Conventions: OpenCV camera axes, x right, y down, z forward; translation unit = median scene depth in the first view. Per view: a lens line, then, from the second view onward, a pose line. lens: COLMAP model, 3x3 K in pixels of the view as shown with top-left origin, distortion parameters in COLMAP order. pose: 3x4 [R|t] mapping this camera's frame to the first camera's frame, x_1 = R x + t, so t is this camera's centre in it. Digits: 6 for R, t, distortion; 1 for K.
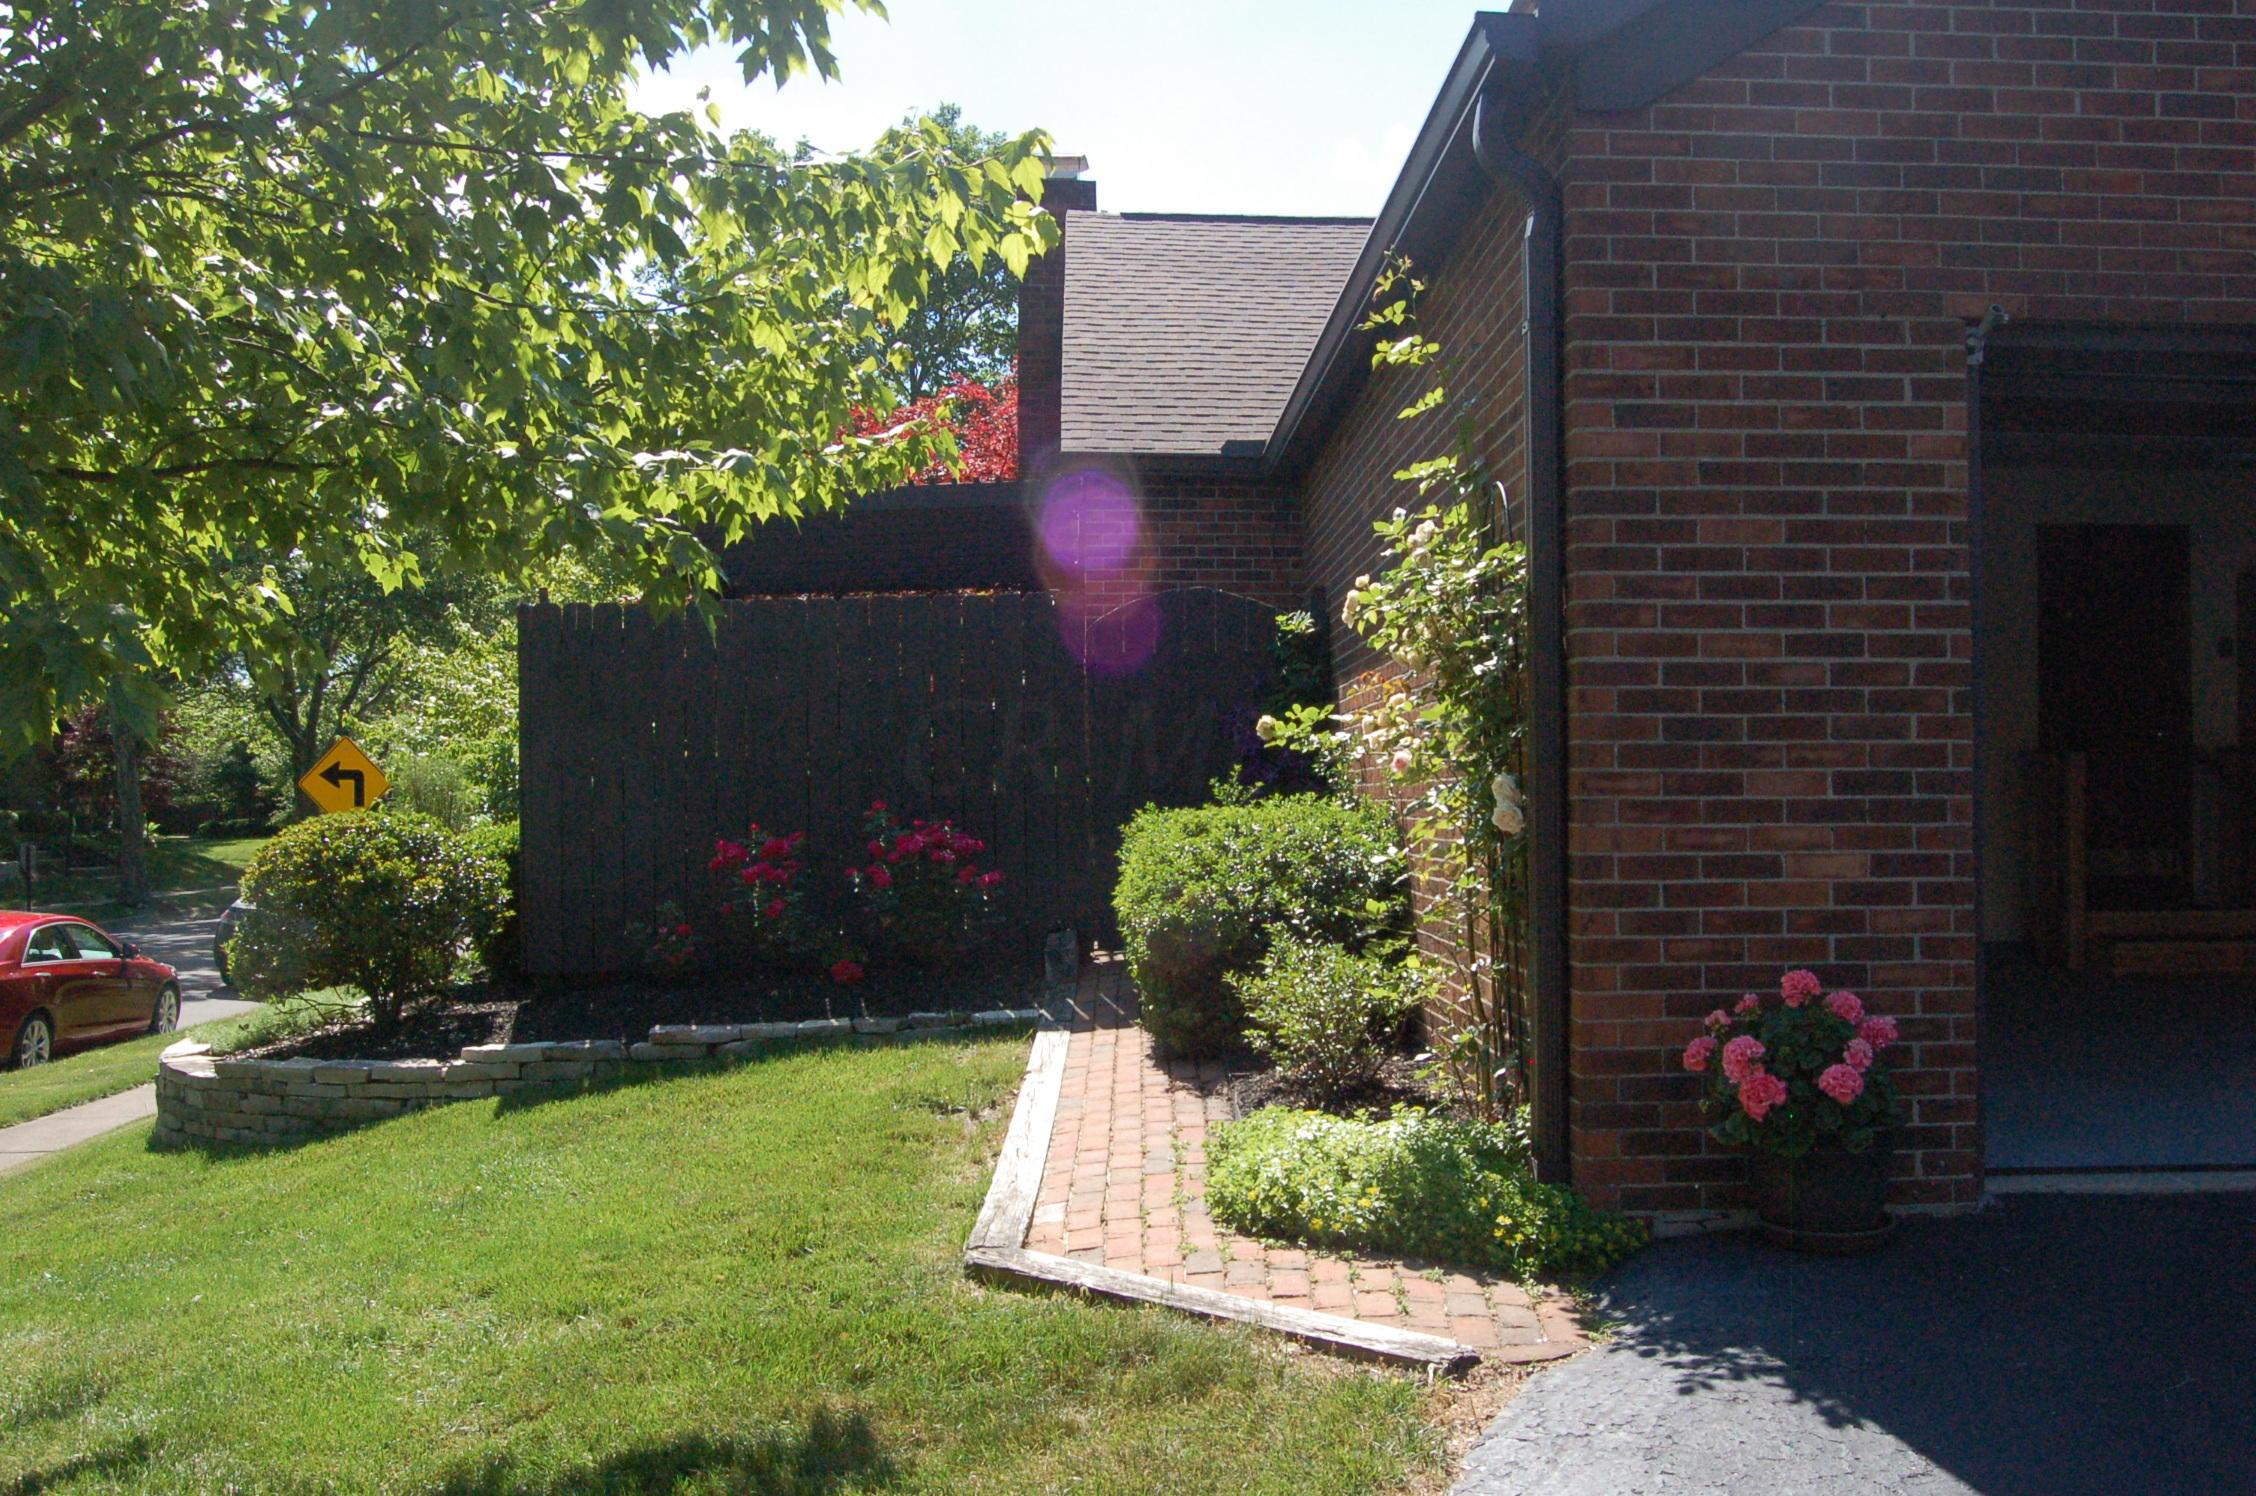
lens RADIAL K [[2160.4, 0, 1128.0], [0, 2160.4, 748.0], [0, 0, 1]] dist [-0.072411, 0.023854]
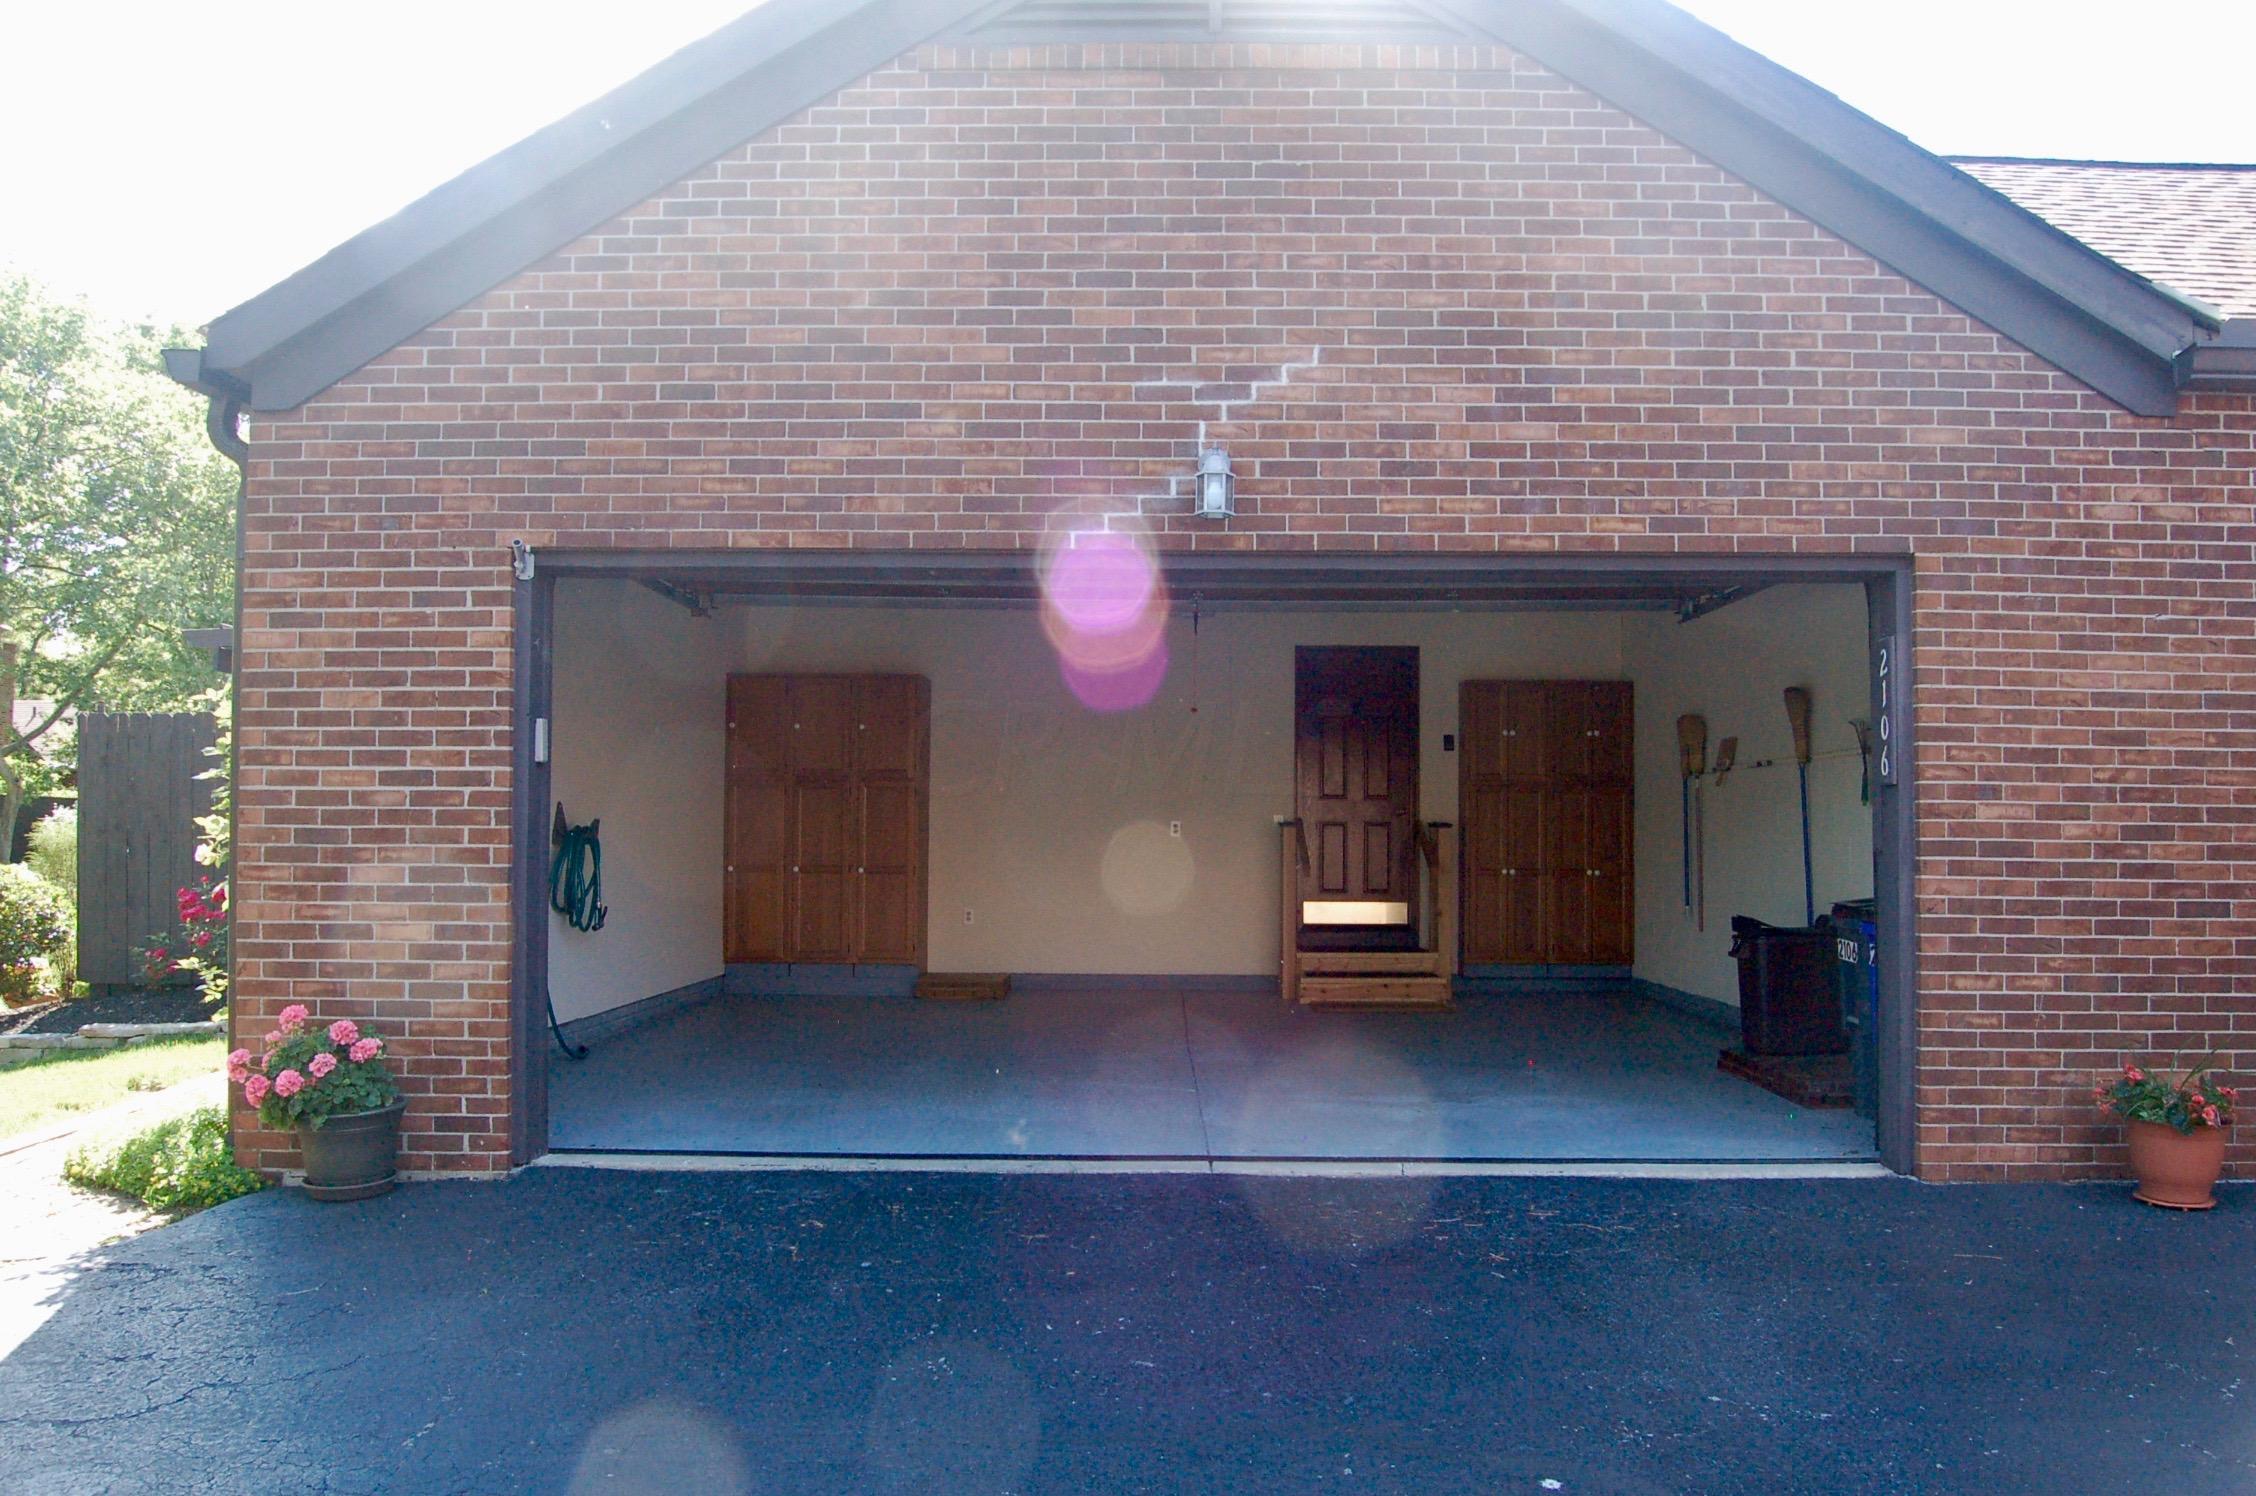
lens RADIAL K [[1758.4, 0, 1128.0], [0, 1758.4, 748.0], [0, 0, 1]] dist [-0.076932, 0.003162]
pose [[0.998797, 0.001872, -0.049009, 0.863885], [-0.002914, 0.999771, -0.021208, -0.044815], [0.048958, 0.021325, 0.998573, -0.136376]]
